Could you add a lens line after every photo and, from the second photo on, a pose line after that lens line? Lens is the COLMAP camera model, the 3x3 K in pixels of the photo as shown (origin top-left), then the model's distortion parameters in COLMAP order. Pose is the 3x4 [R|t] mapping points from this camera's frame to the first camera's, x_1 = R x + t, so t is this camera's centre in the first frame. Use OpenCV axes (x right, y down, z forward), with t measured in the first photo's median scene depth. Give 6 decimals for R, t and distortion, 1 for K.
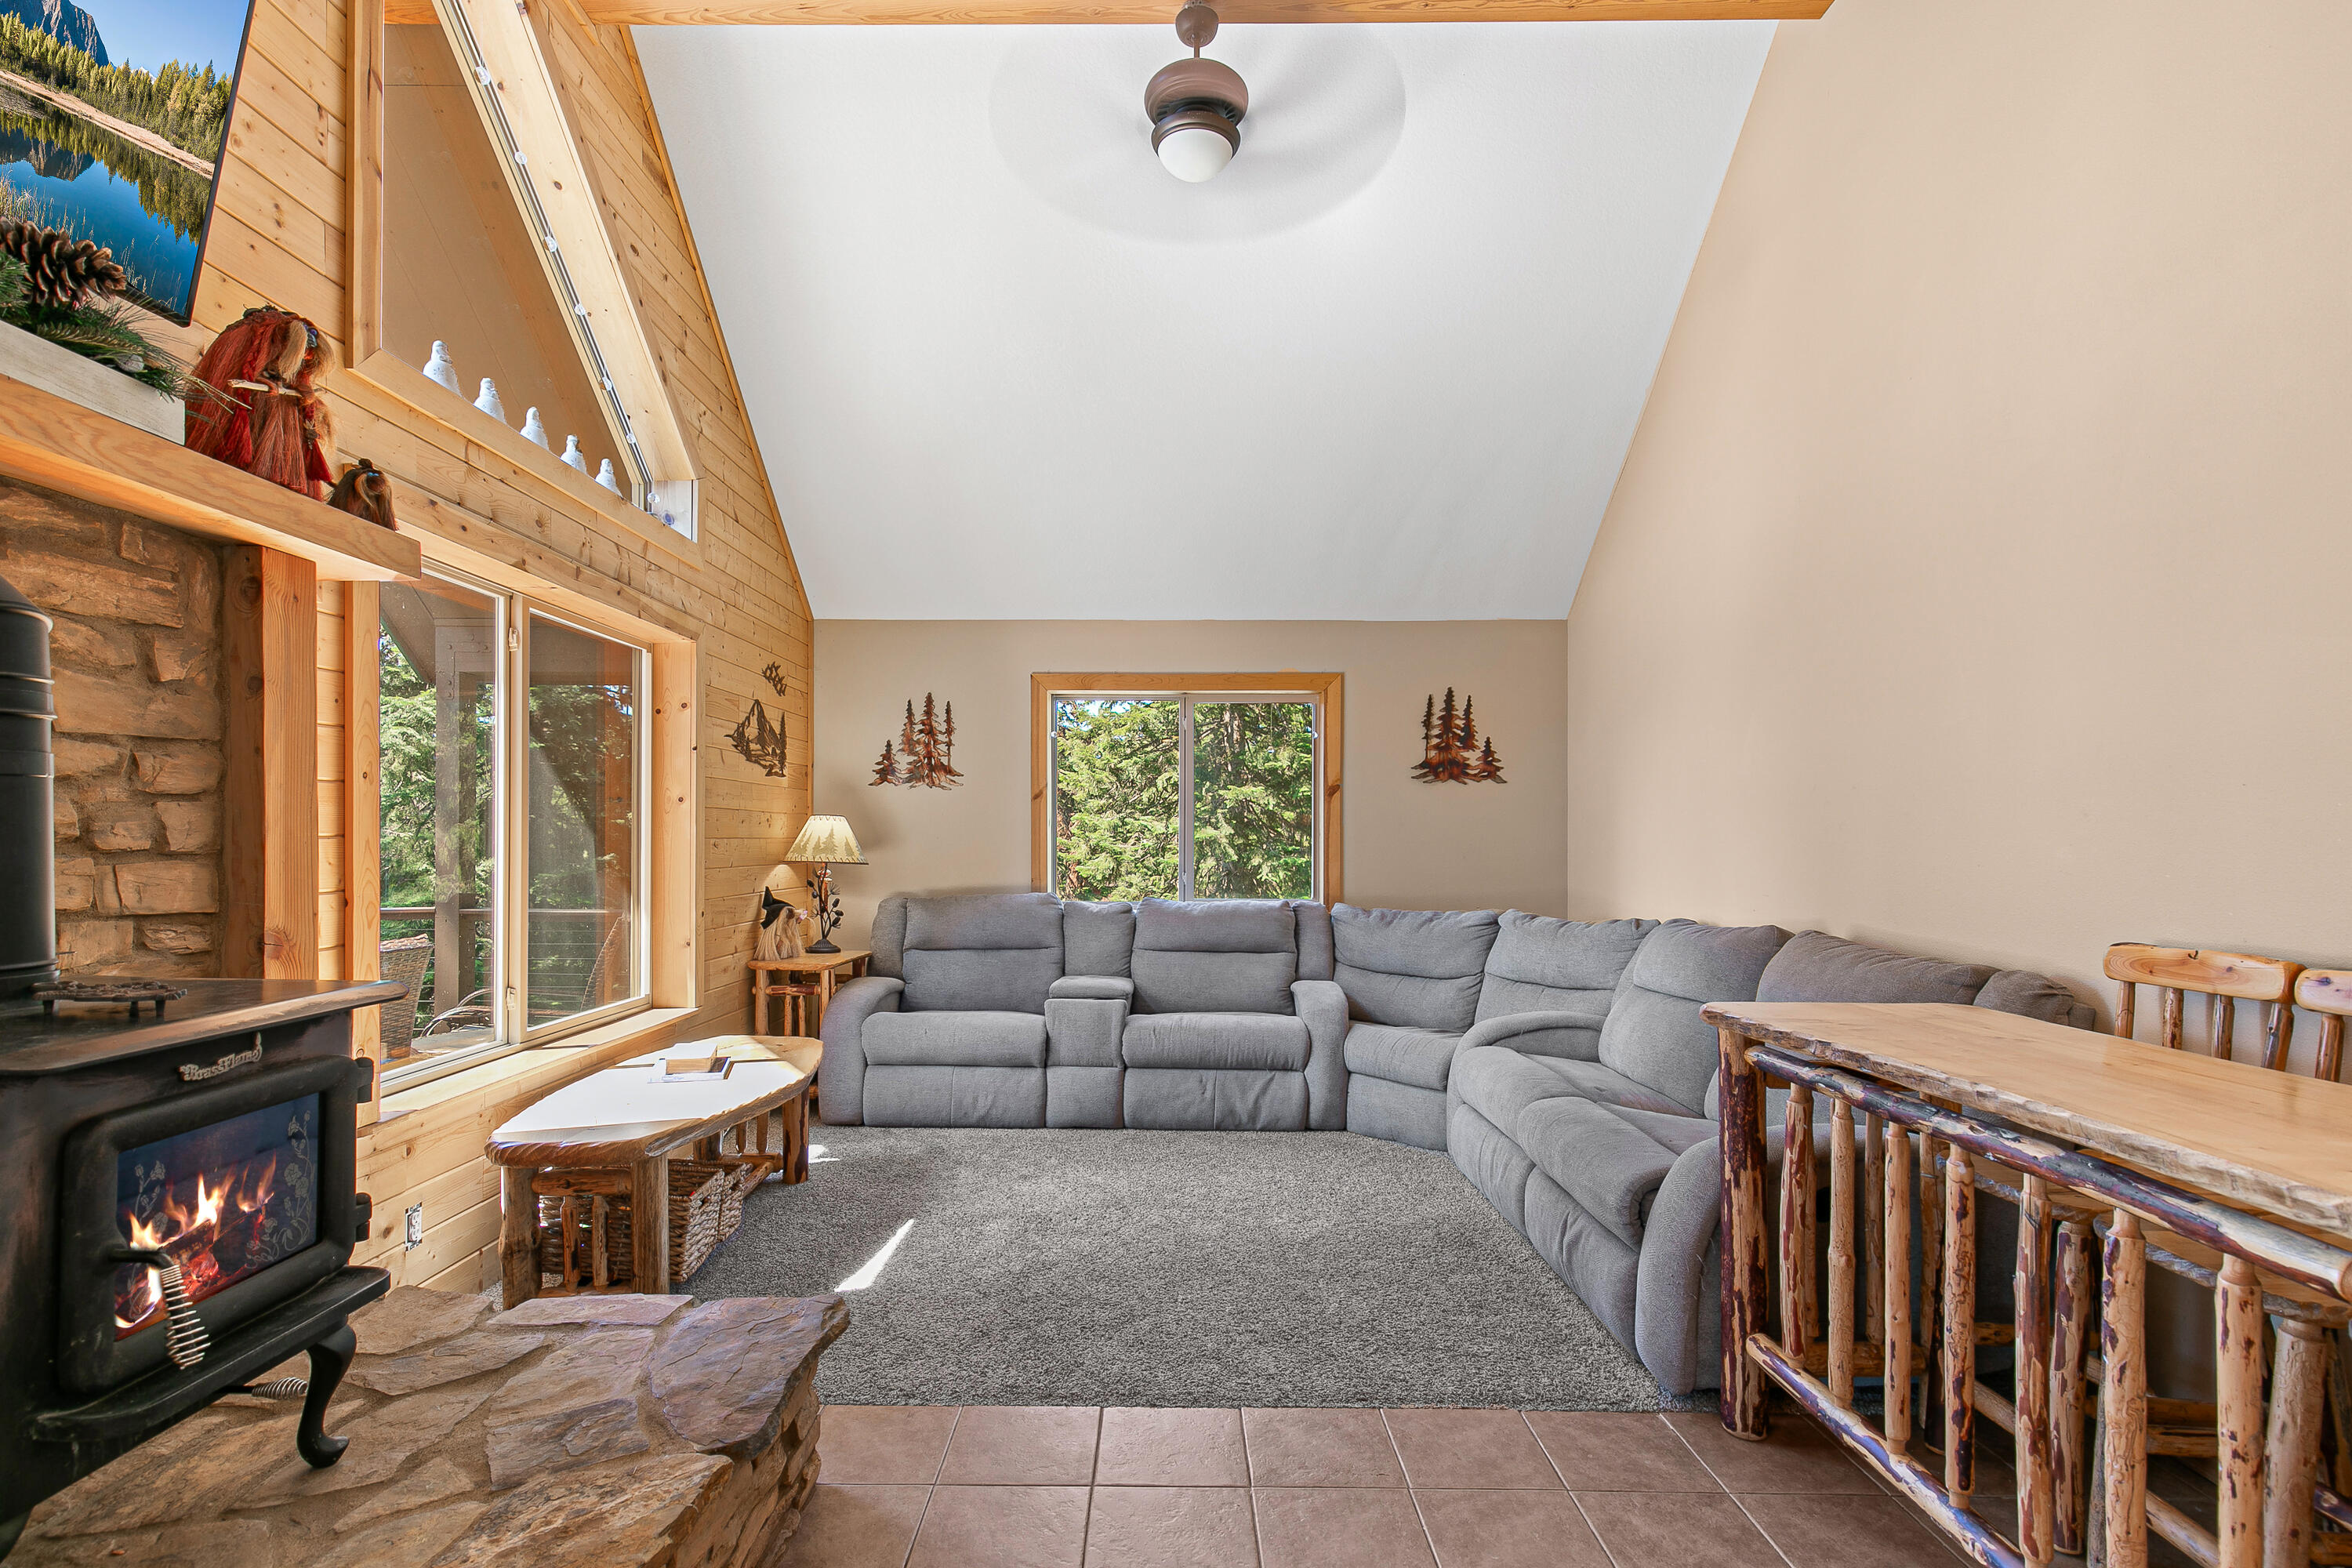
lens RADIAL K [[1116.9, 0, 1186.0], [0, 1116.9, 841.7], [0, 0, 1]] dist [0.011502, -0.000614]
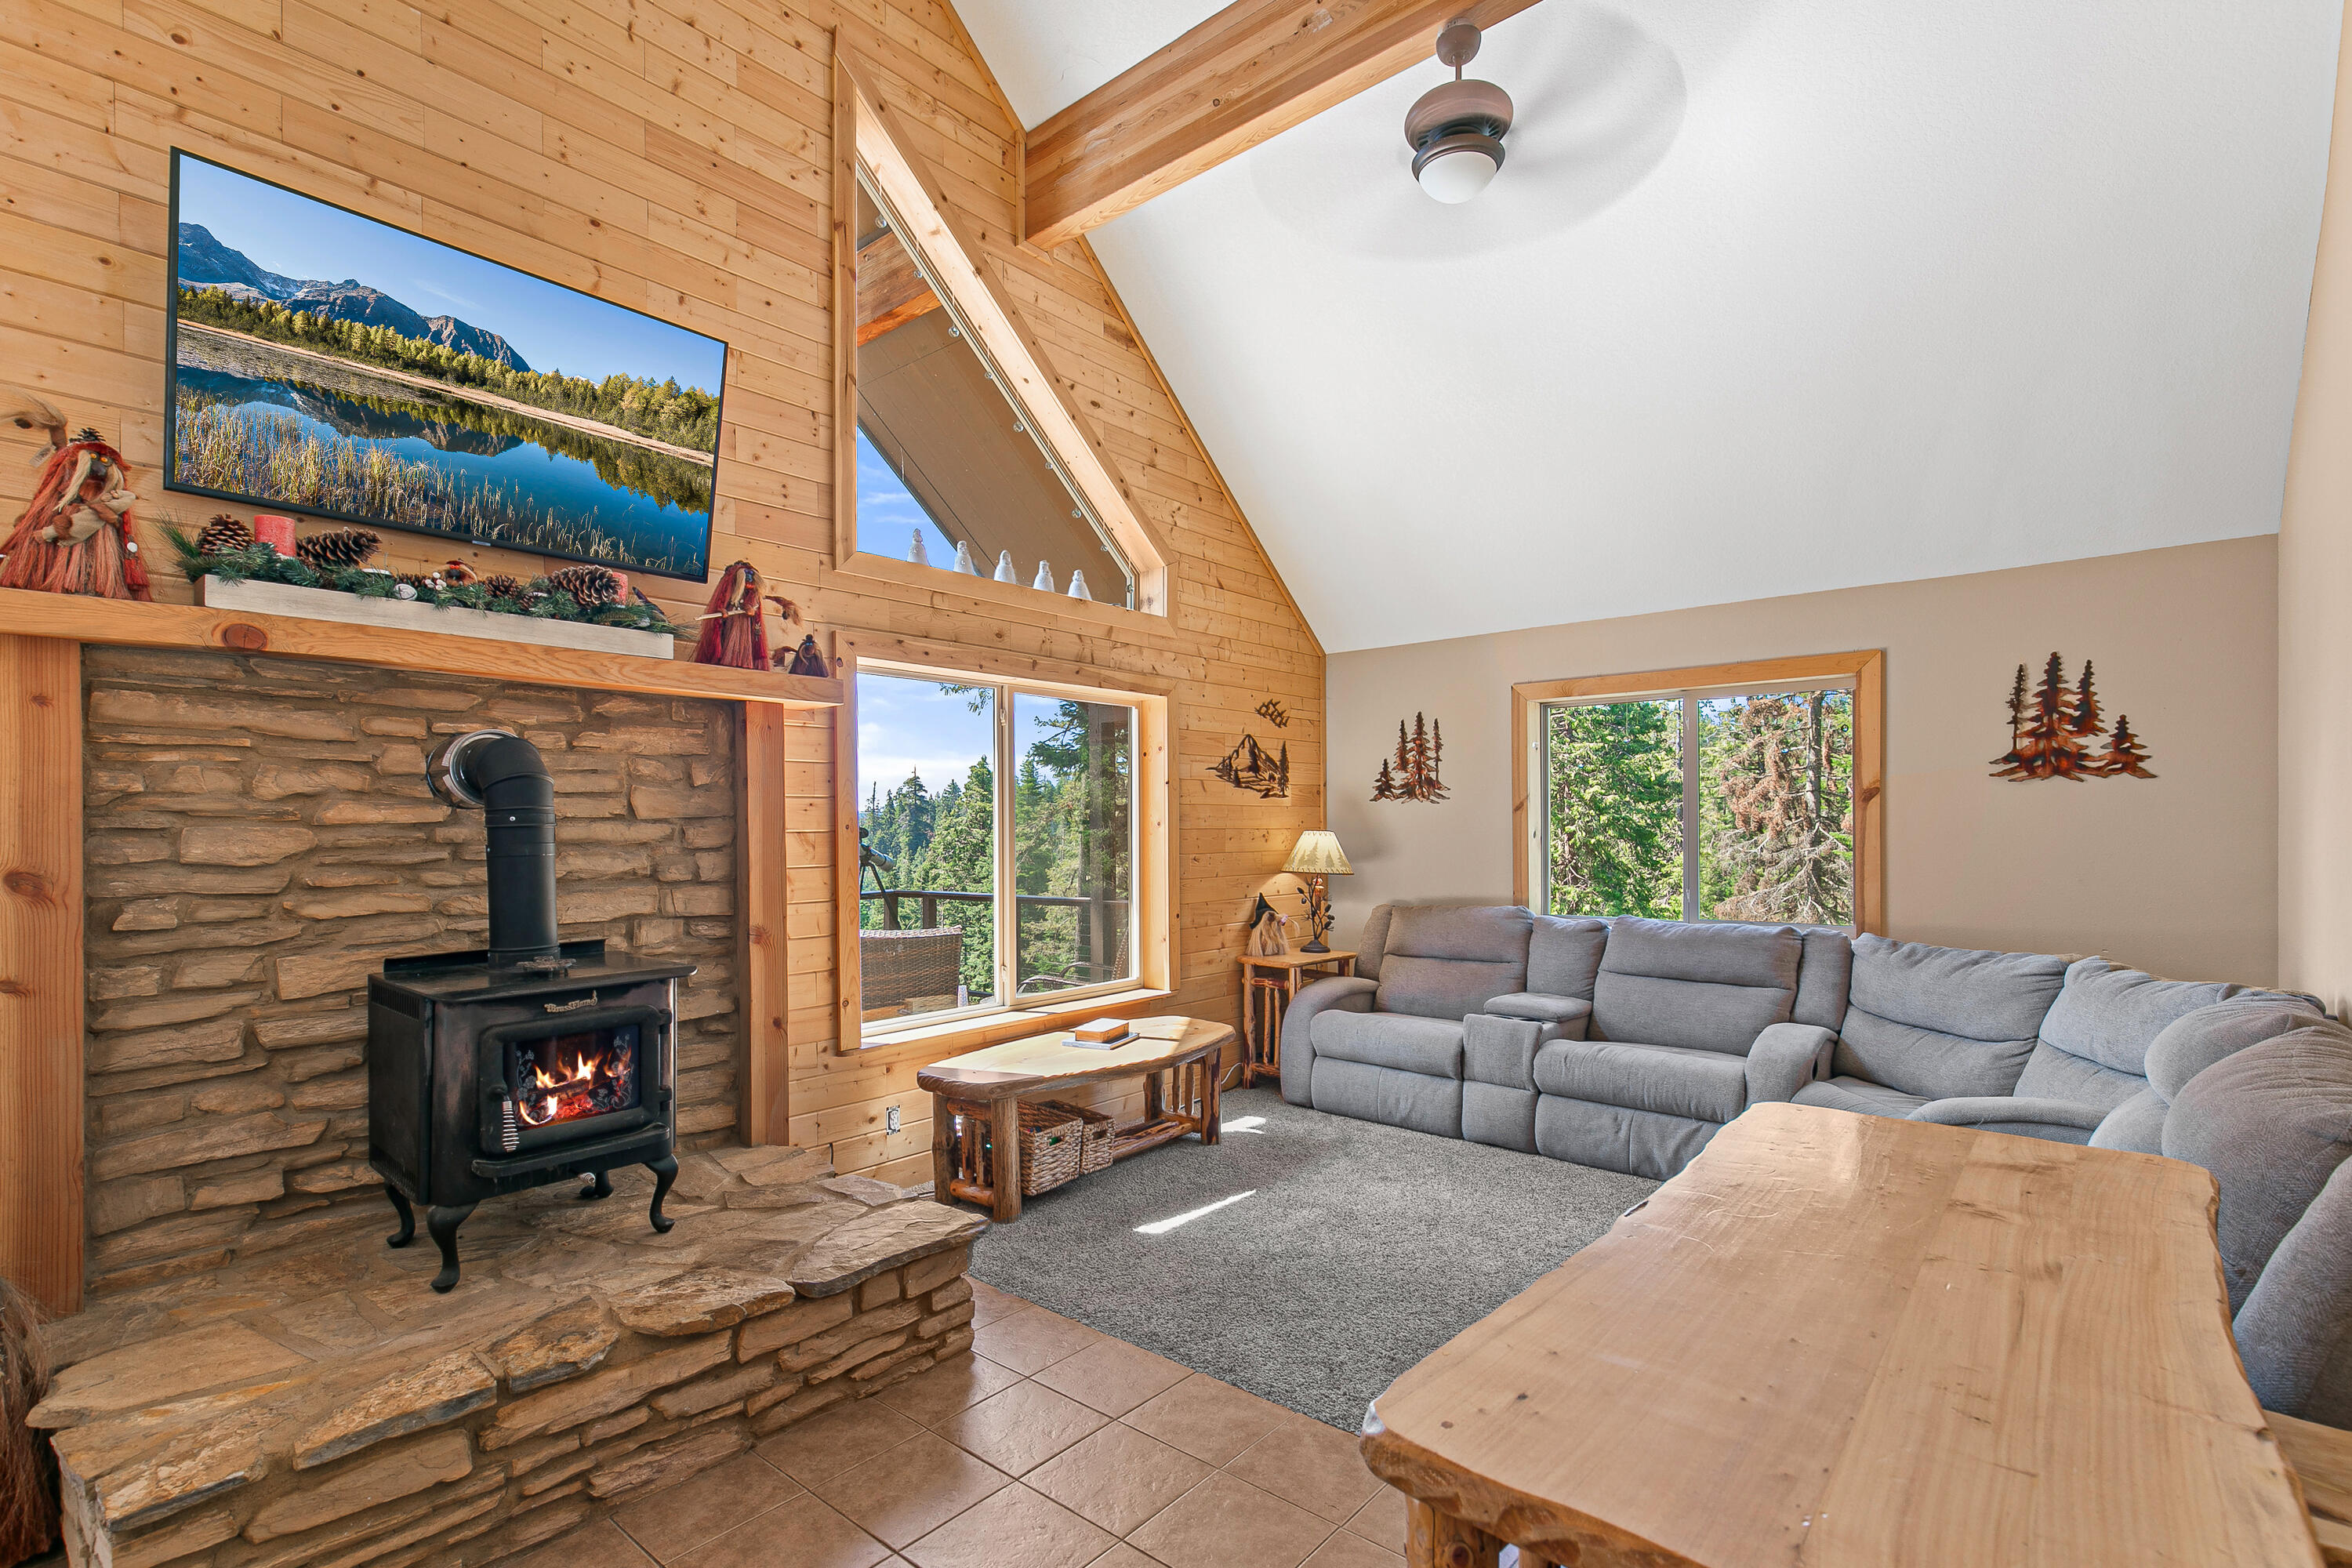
lens RADIAL K [[1116.9, 0, 1186.0], [0, 1116.9, 841.7], [0, 0, 1]] dist [0.011502, -0.000614]
pose [[0.761014, 0.002585, -0.648730, 0.345074], [0.005842, 0.999924, 0.010838, -0.028351], [0.648709, -0.012037, 0.760941, 0.063384]]
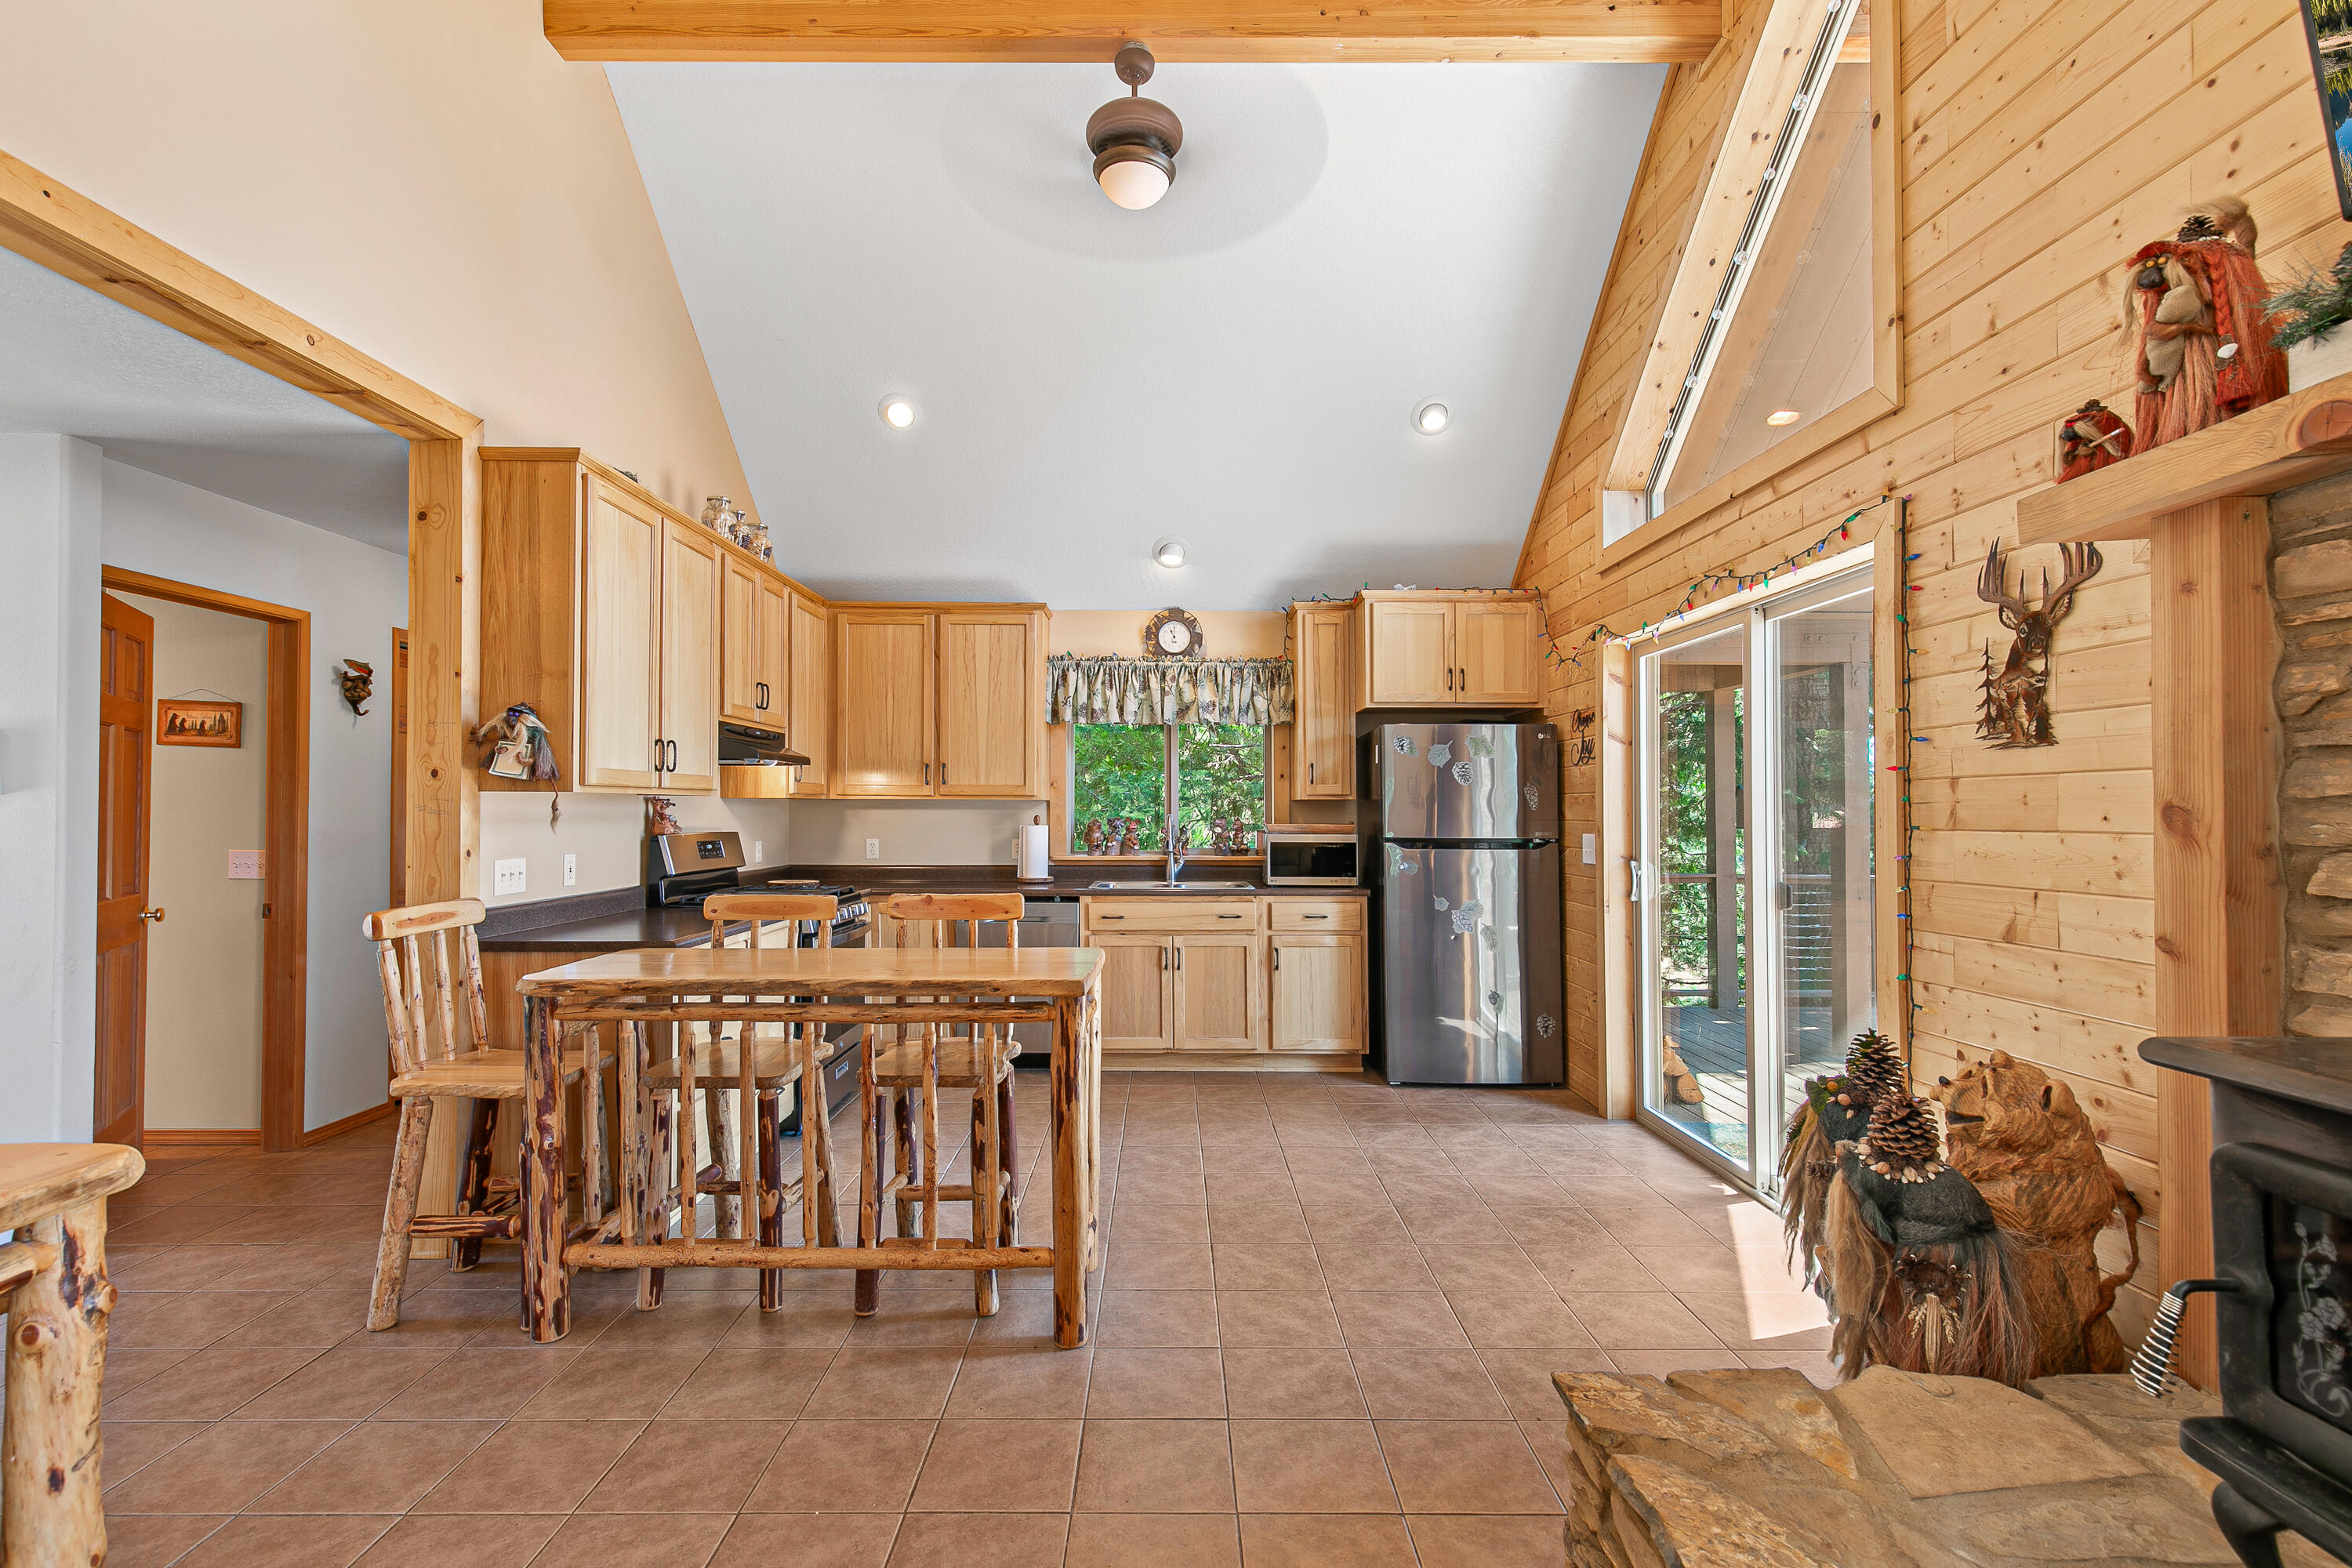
lens RADIAL K [[1058.5, 0, 1167.7], [0, 1058.5, 780.8], [0, 0, 1]] dist [0.007419, -0.002221]
pose [[-0.999897, -0.006868, 0.012628, -0.010652], [-0.007205, 0.999613, -0.026869, -0.008826], [-0.012439, -0.026957, -0.999559, 0.487395]]
